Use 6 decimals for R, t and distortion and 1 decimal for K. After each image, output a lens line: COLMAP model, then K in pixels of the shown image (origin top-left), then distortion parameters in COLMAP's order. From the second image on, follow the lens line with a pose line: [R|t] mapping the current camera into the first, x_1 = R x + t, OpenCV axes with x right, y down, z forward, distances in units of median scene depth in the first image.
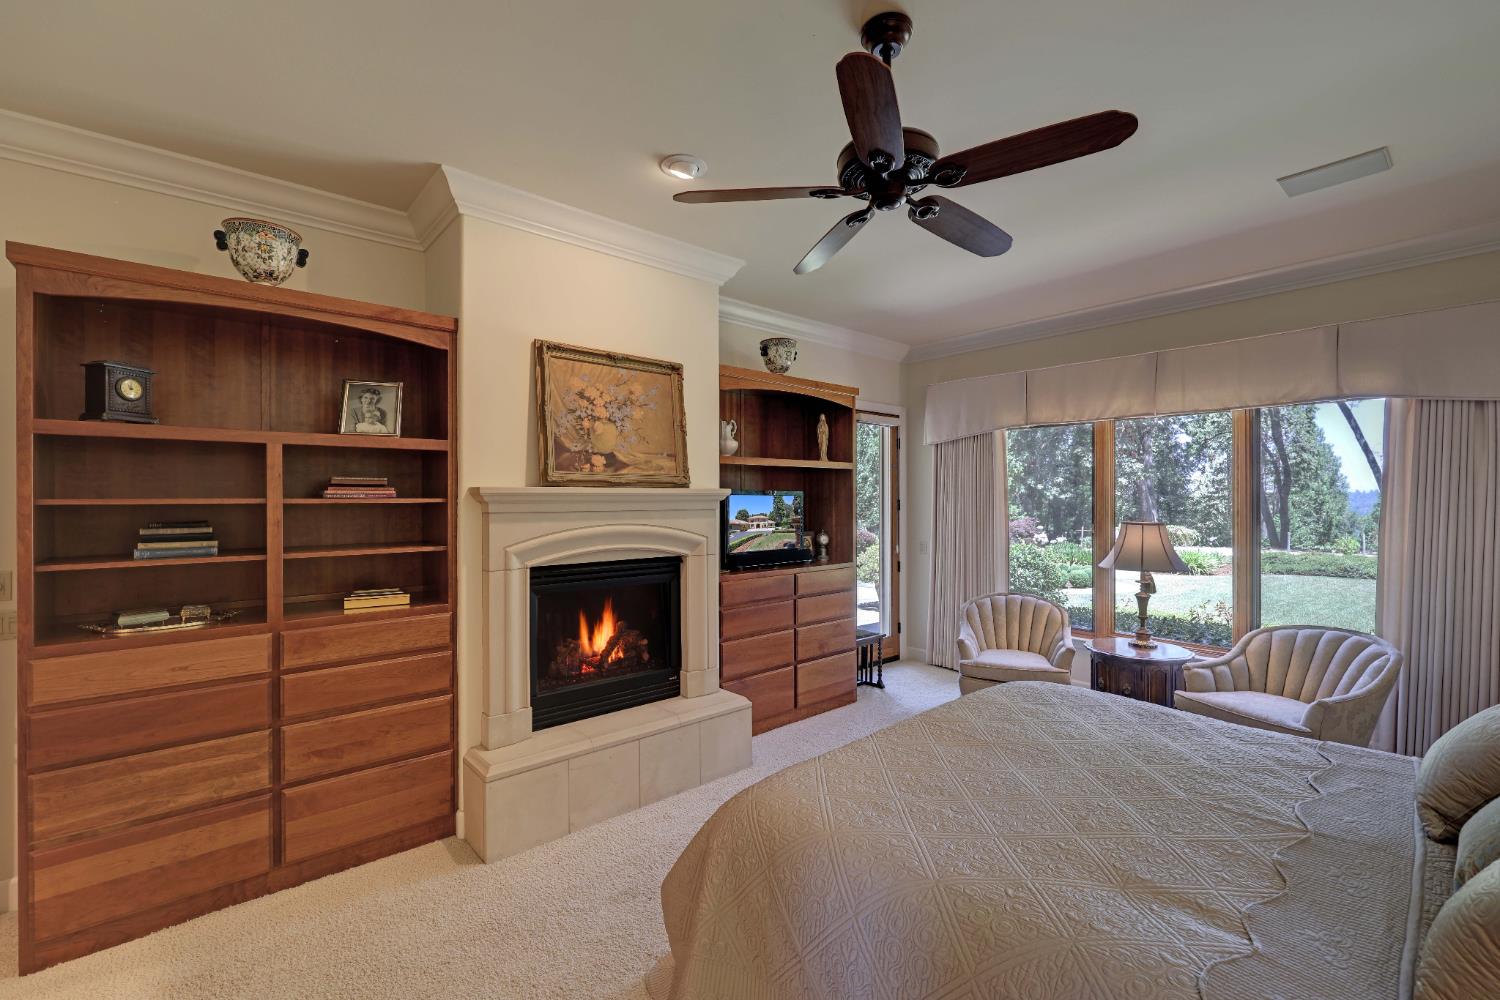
lens RADIAL K [[599.4, 0, 750.0], [0, 599.4, 500.0], [0, 0, 1]] dist [-0.006558, 0.000031]
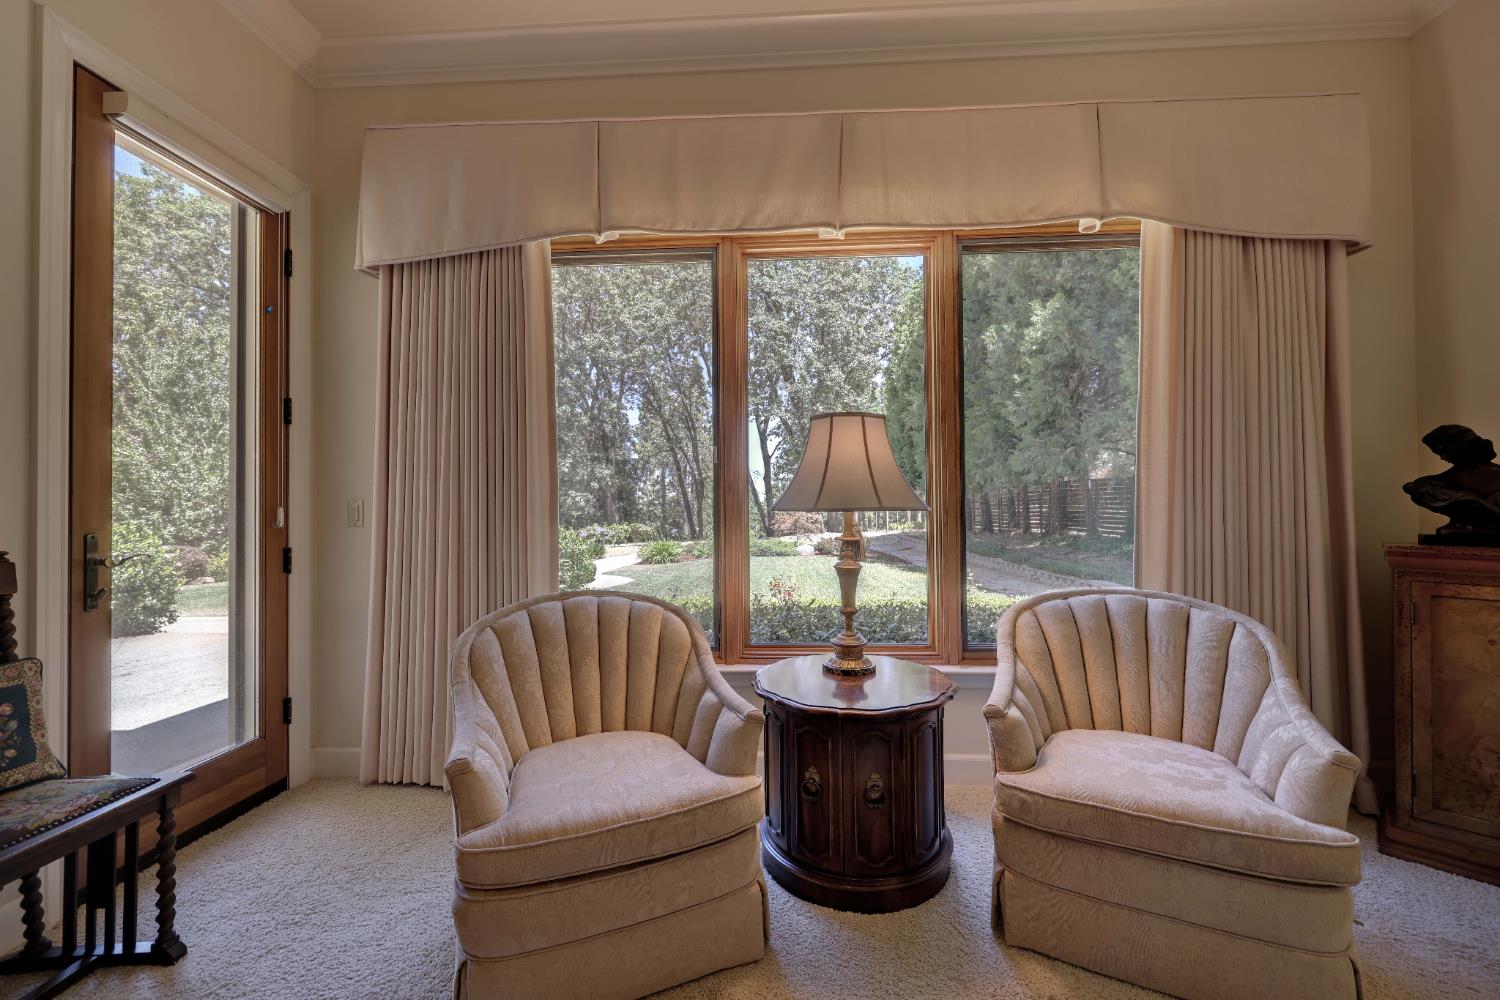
lens RADIAL K [[599.4, 0, 750.0], [0, 599.4, 500.0], [0, 0, 1]] dist [-0.006558, 0.000031]
pose [[0.680334, 0.007347, 0.732865, 0.193704], [0.001142, 0.999938, -0.011084, 0.088192], [-0.732901, 0.008377, 0.680284, 0.577466]]
